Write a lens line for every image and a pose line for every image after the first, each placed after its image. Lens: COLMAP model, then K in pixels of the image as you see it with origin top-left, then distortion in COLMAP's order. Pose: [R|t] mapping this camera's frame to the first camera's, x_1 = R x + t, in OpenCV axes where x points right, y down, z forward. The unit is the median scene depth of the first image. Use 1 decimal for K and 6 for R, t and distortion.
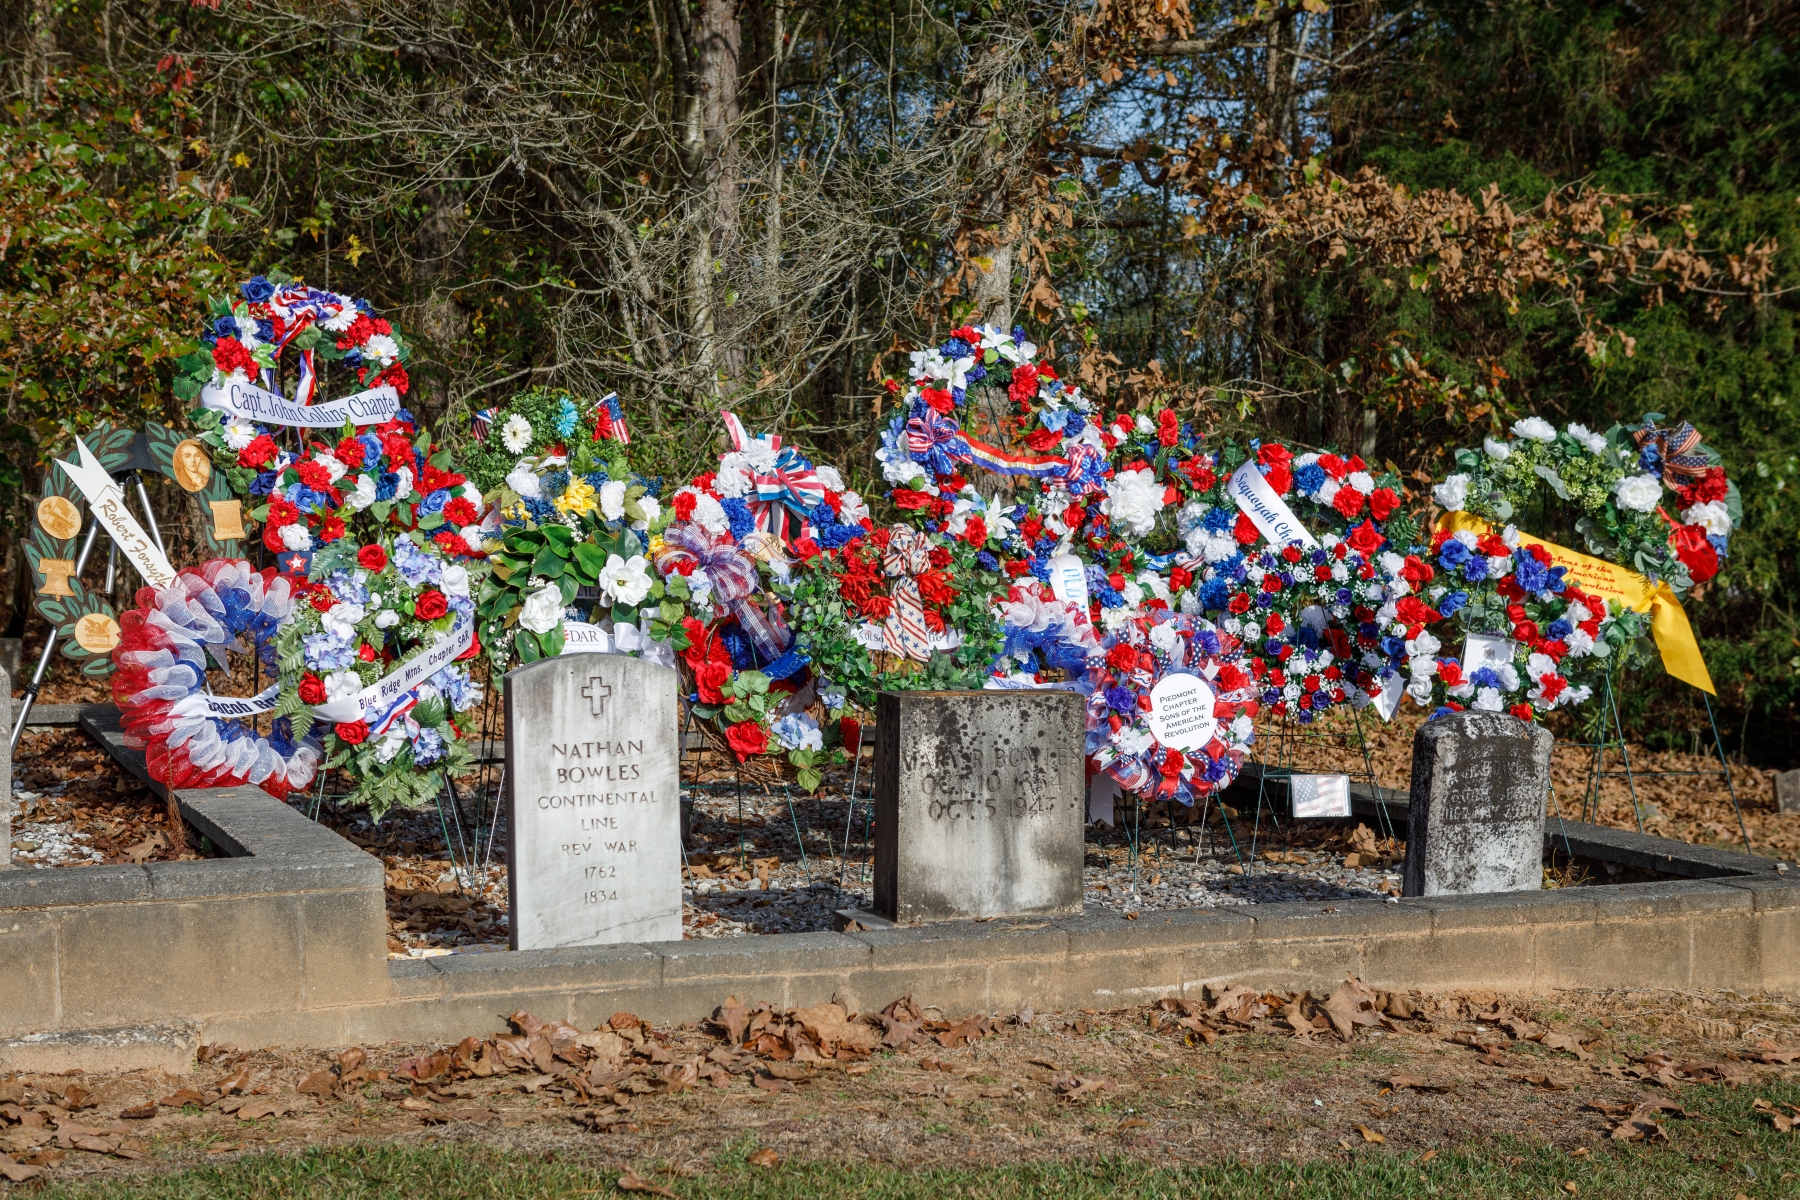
lens RADIAL K [[2584.9, 0, 900.0], [0, 2584.9, 600.0], [0, 0, 1]] dist [-0.055172, 0.006571]
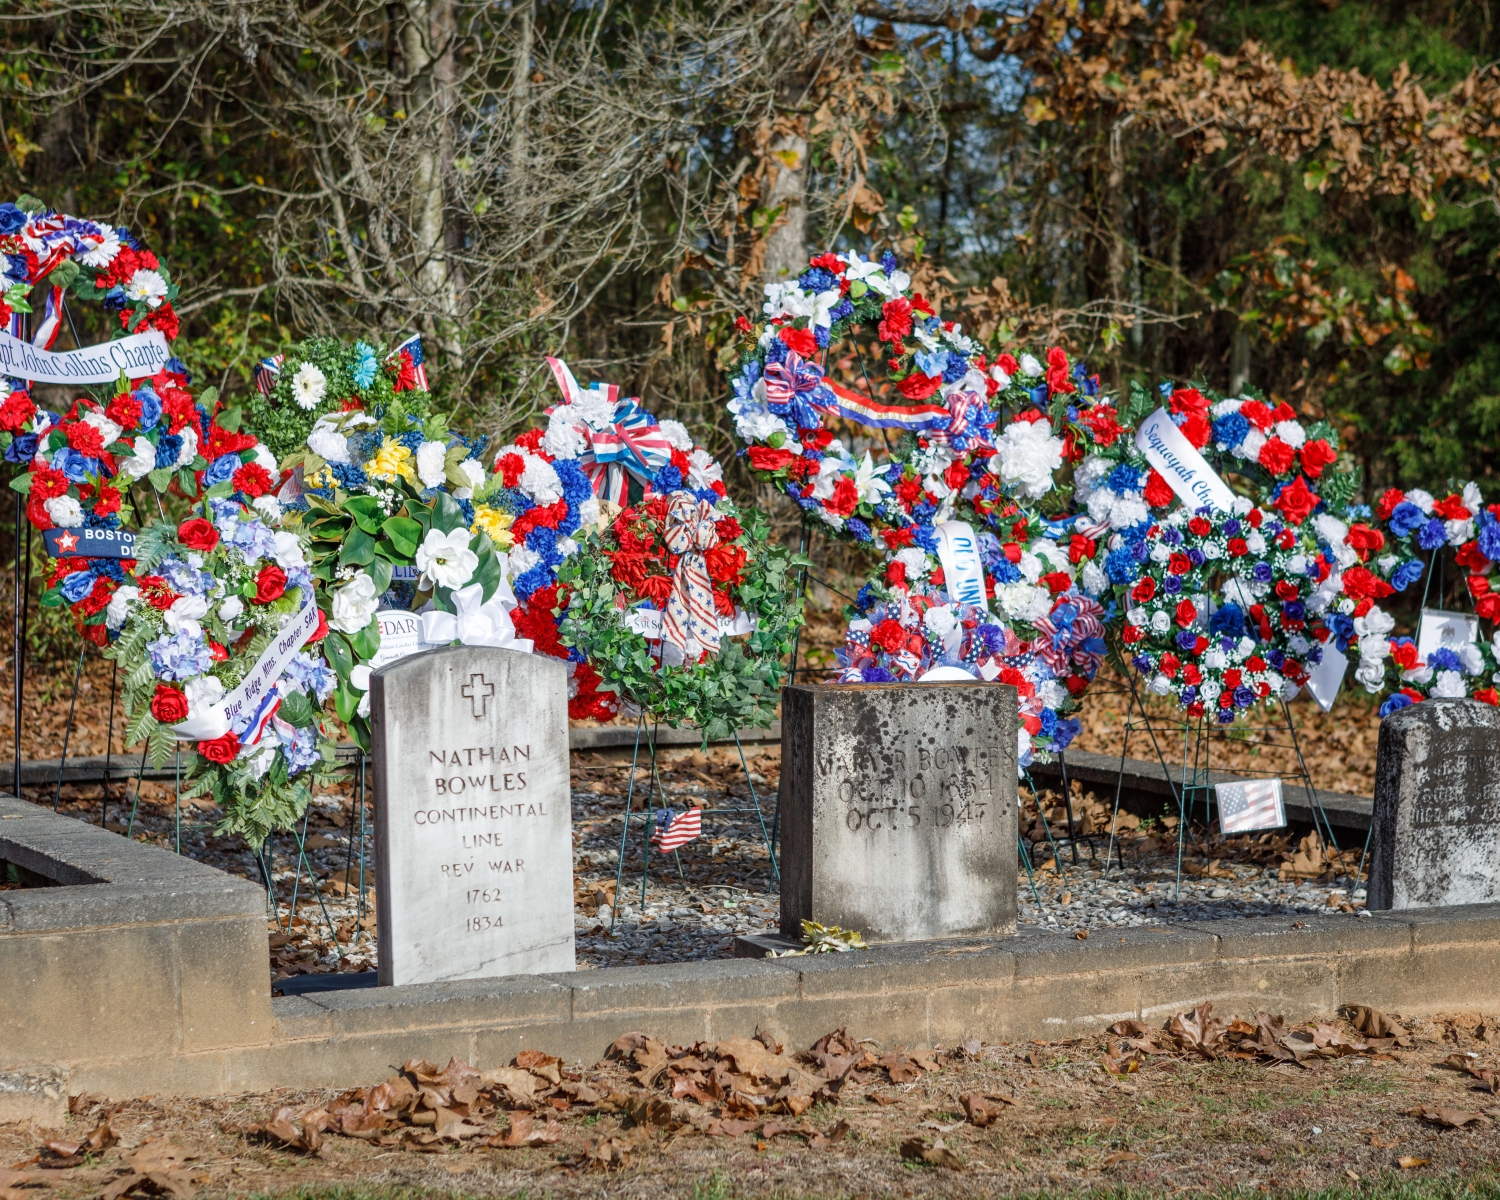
lens RADIAL K [[3326.1, 0, 783.6], [0, 3326.1, 599.1], [0, 0, 1]] dist [-0.028359, -0.524089]
pose [[0.998142, -0.011392, 0.059864, -0.062005], [0.010690, 0.999871, 0.012025, -0.006177], [-0.059993, -0.011362, 0.998134, -0.103123]]
